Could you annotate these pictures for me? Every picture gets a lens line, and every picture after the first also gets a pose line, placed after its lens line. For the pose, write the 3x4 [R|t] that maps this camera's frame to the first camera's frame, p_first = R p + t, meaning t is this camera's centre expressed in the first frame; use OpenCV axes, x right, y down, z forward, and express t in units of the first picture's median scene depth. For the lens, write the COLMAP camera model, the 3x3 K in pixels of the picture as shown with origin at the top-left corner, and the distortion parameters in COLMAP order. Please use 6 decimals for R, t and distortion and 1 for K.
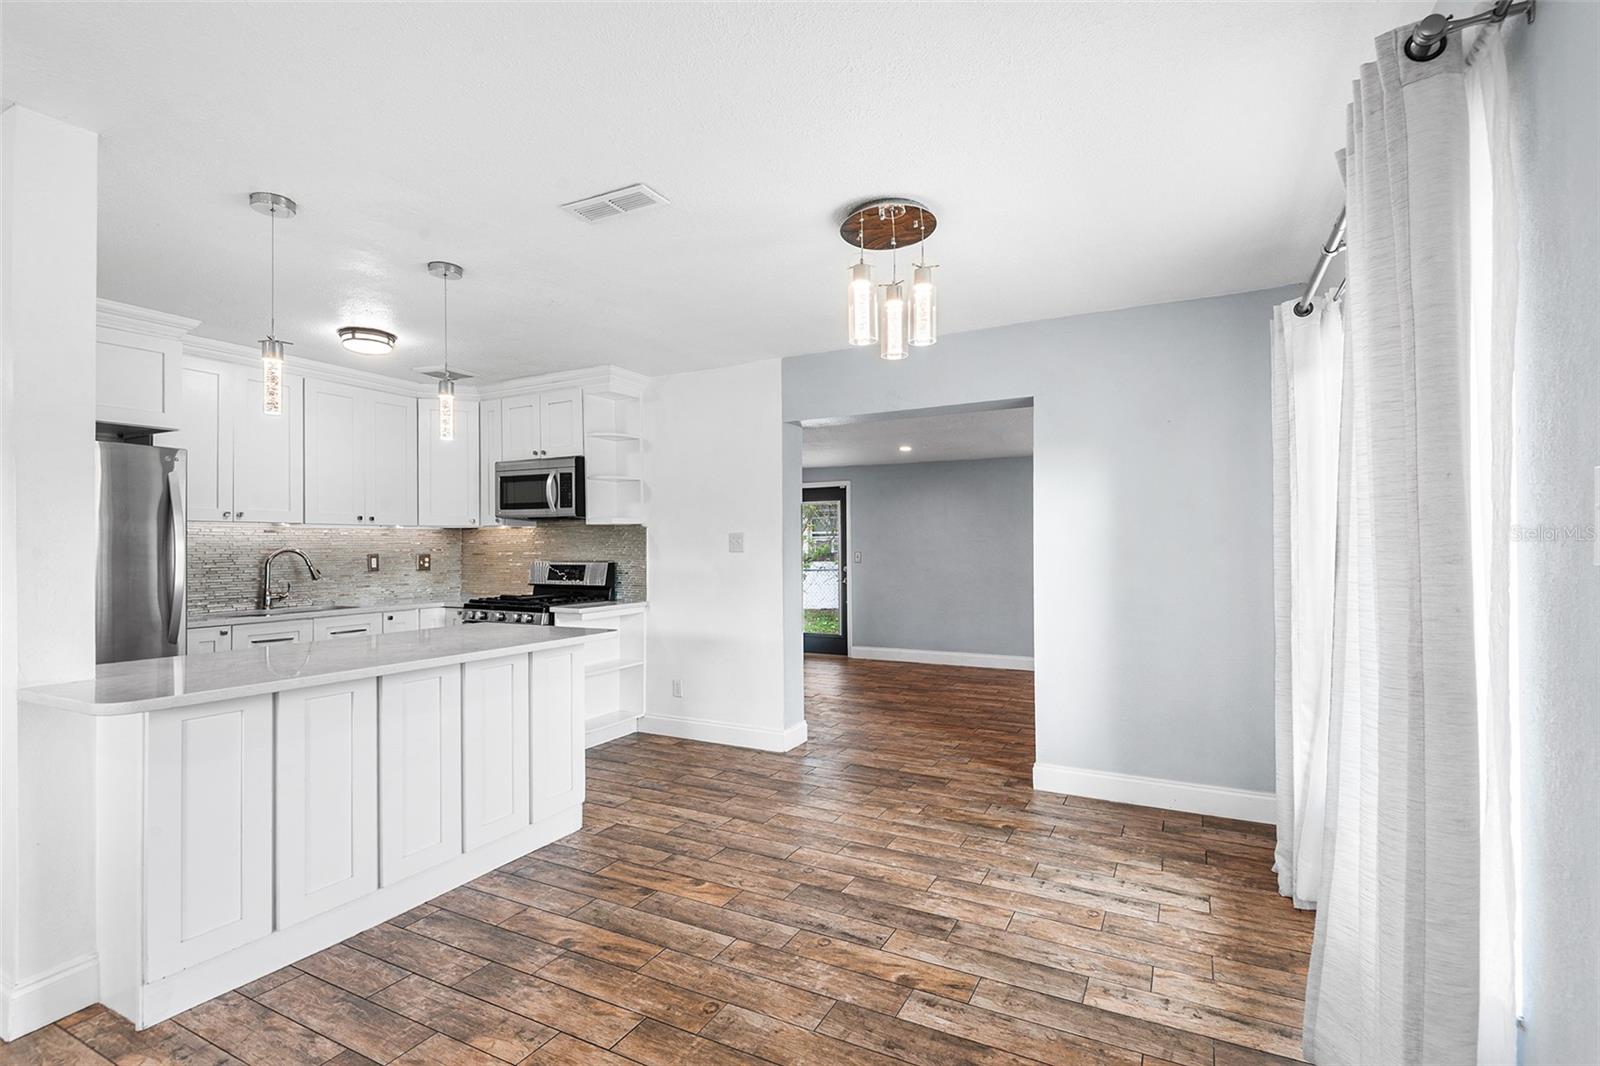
lens RADIAL K [[739.9, 0, 805.4], [0, 739.9, 538.1], [0, 0, 1]] dist [0.026392, -0.015715]
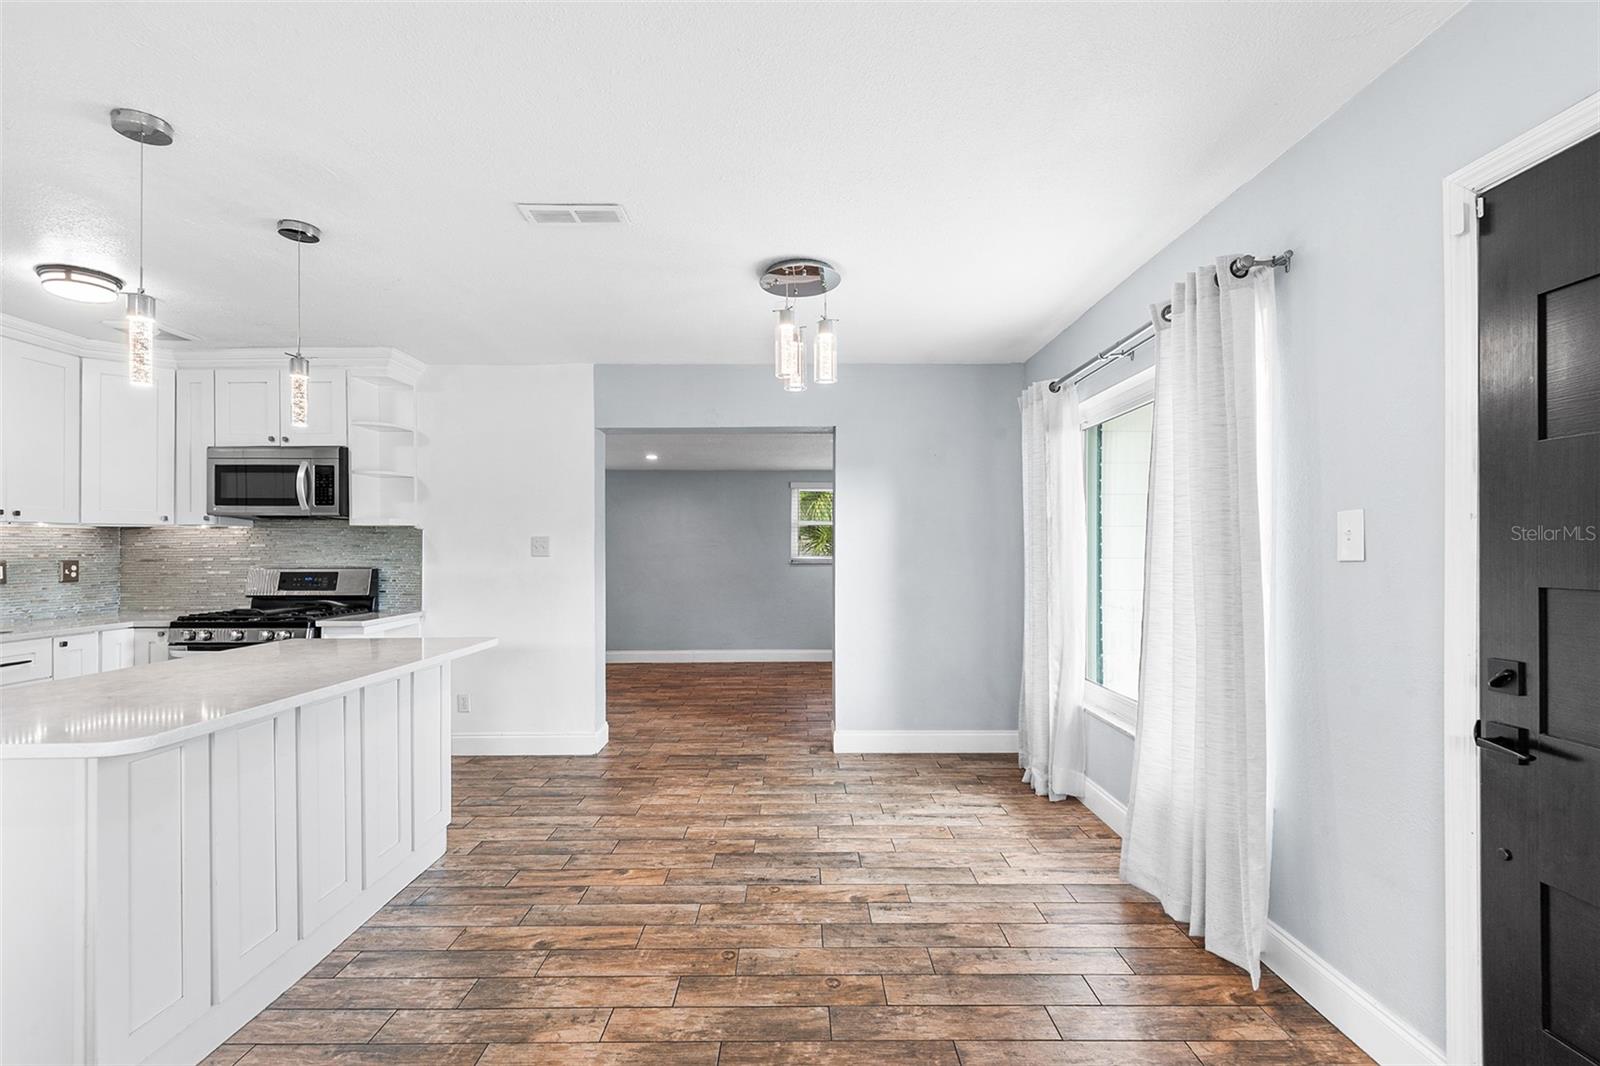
lens RADIAL K [[739.9, 0, 800.7], [0, 739.9, 541.3], [0, 0, 1]] dist [0.026392, -0.015715]
pose [[0.885787, 0.005629, 0.464057, -0.357479], [-0.004756, 0.999984, -0.003052, 0.001020], [-0.464067, 0.000496, 0.885800, -0.036869]]
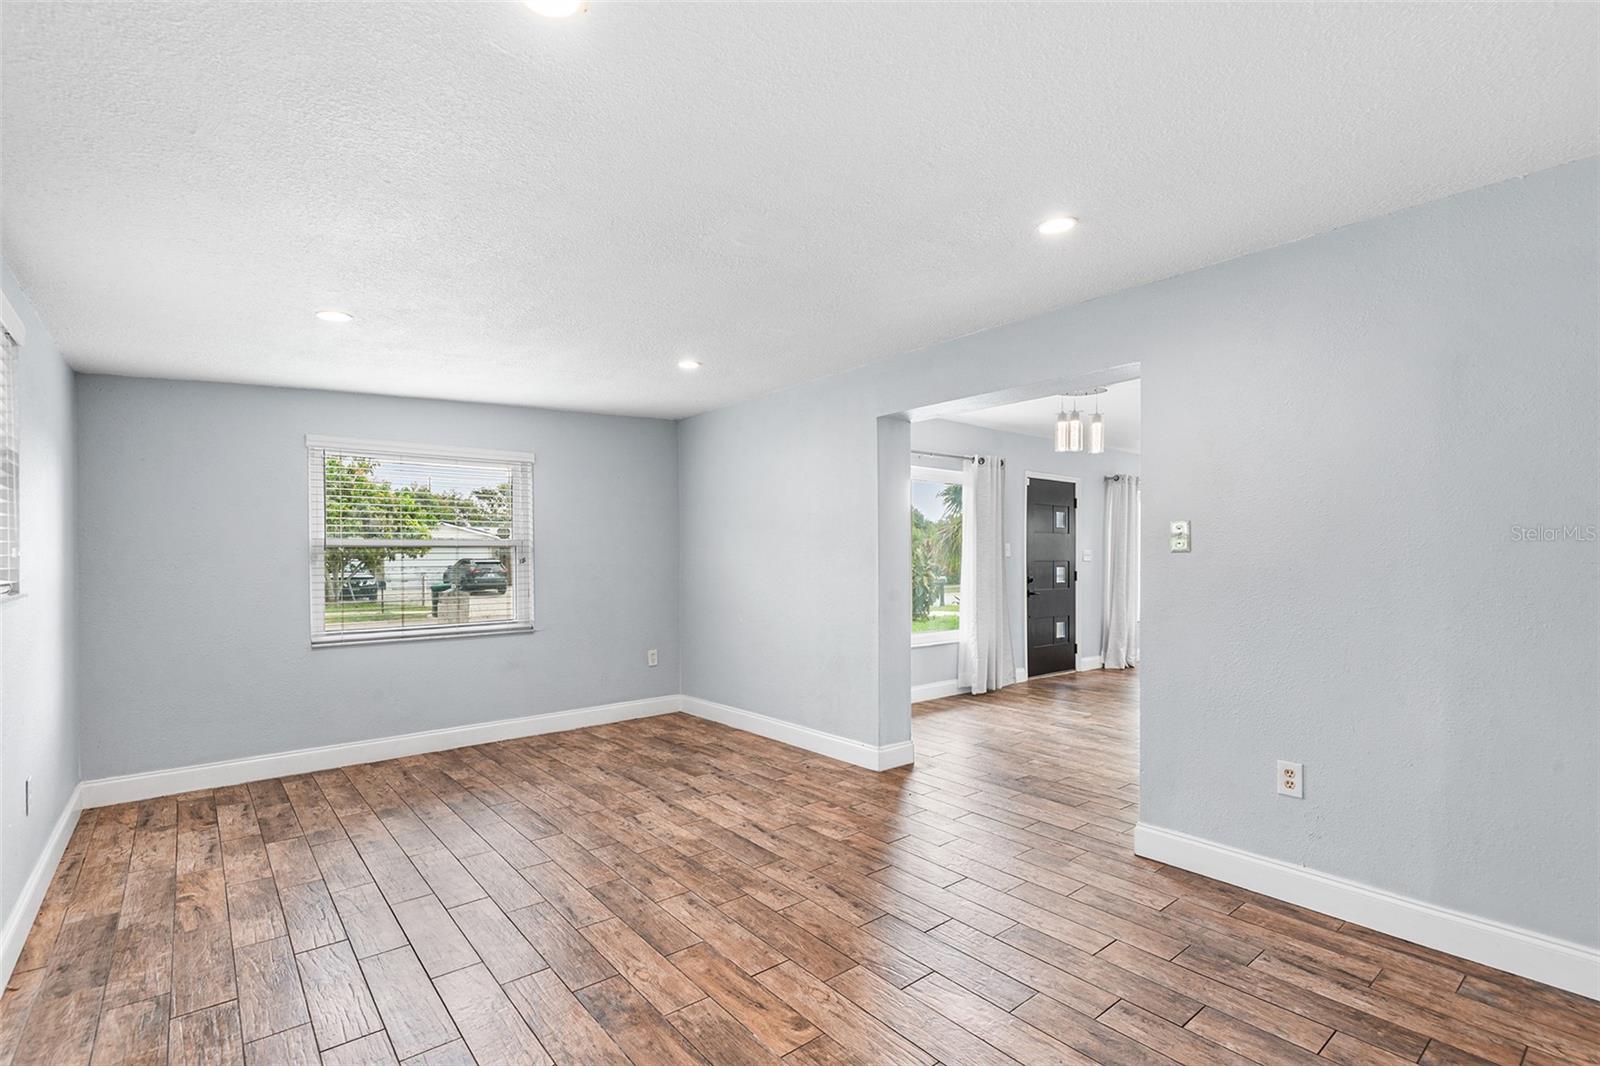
lens RADIAL K [[739.9, 0, 802.6], [0, 739.9, 543.7], [0, 0, 1]] dist [0.026392, -0.015715]
pose [[-0.920976, 0.012080, 0.389433, 0.016907], [0.002213, 0.999665, -0.025775, 0.029034], [-0.389614, -0.022877, -0.920694, 2.591806]]
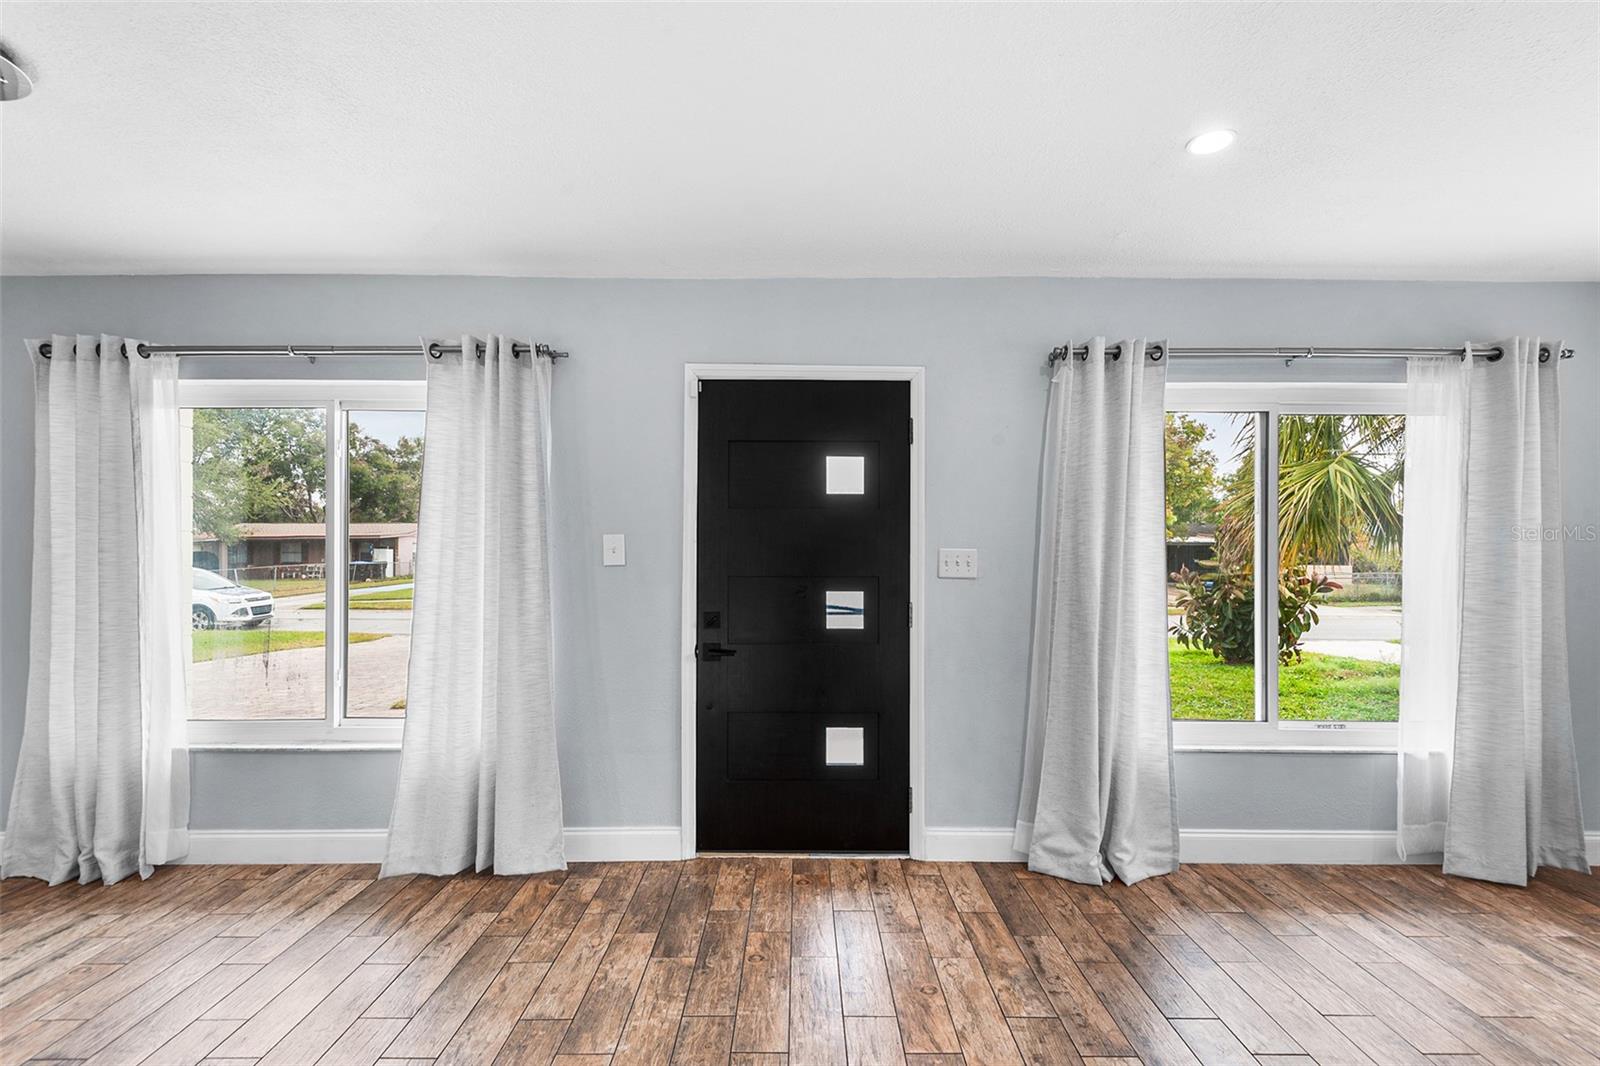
lens RADIAL K [[739.9, 0, 801.4], [0, 739.9, 543.1], [0, 0, 1]] dist [0.026392, -0.015715]
pose [[-0.462431, 0.000475, 0.886655, -0.655926], [-0.009503, 0.999940, -0.005492, -0.013507], [-0.886604, -0.010965, -0.462399, 0.526015]]
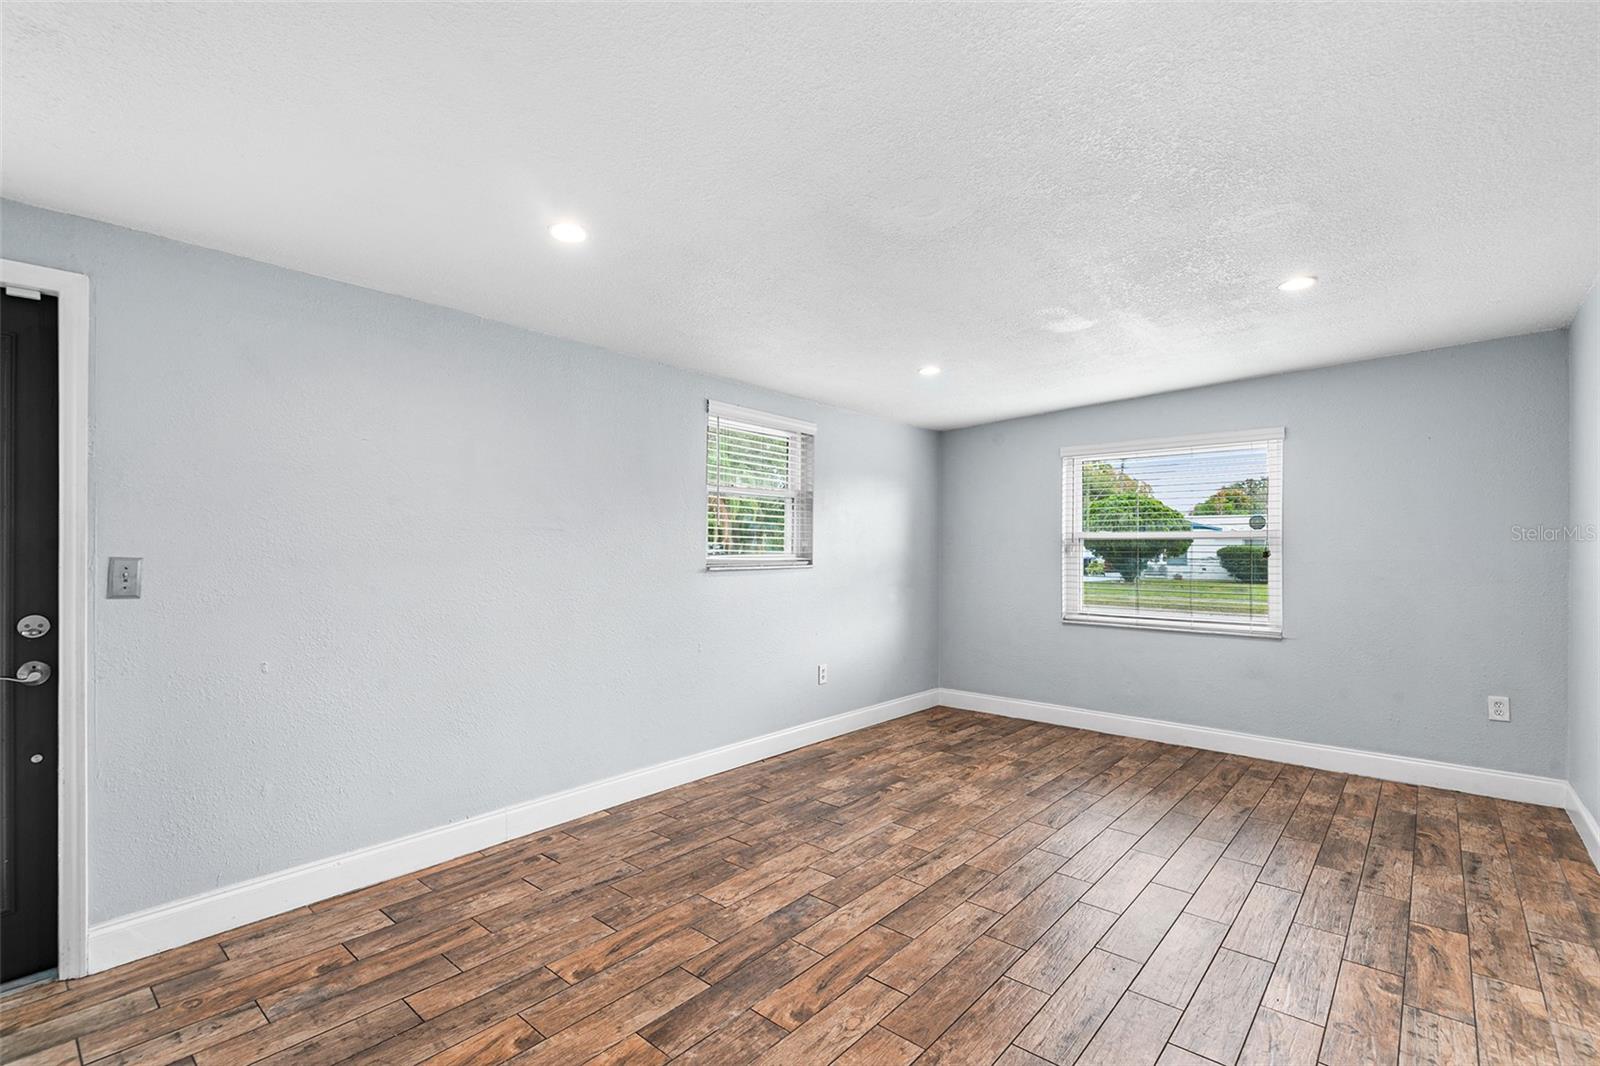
lens RADIAL K [[739.9, 0, 811.4], [0, 739.9, 539.2], [0, 0, 1]] dist [0.026392, -0.015715]
pose [[0.235564, 0.012987, 0.971772, -0.317485], [-0.017397, 0.999807, -0.009144, 0.021243], [-0.971703, -0.014752, 0.235744, 1.914143]]
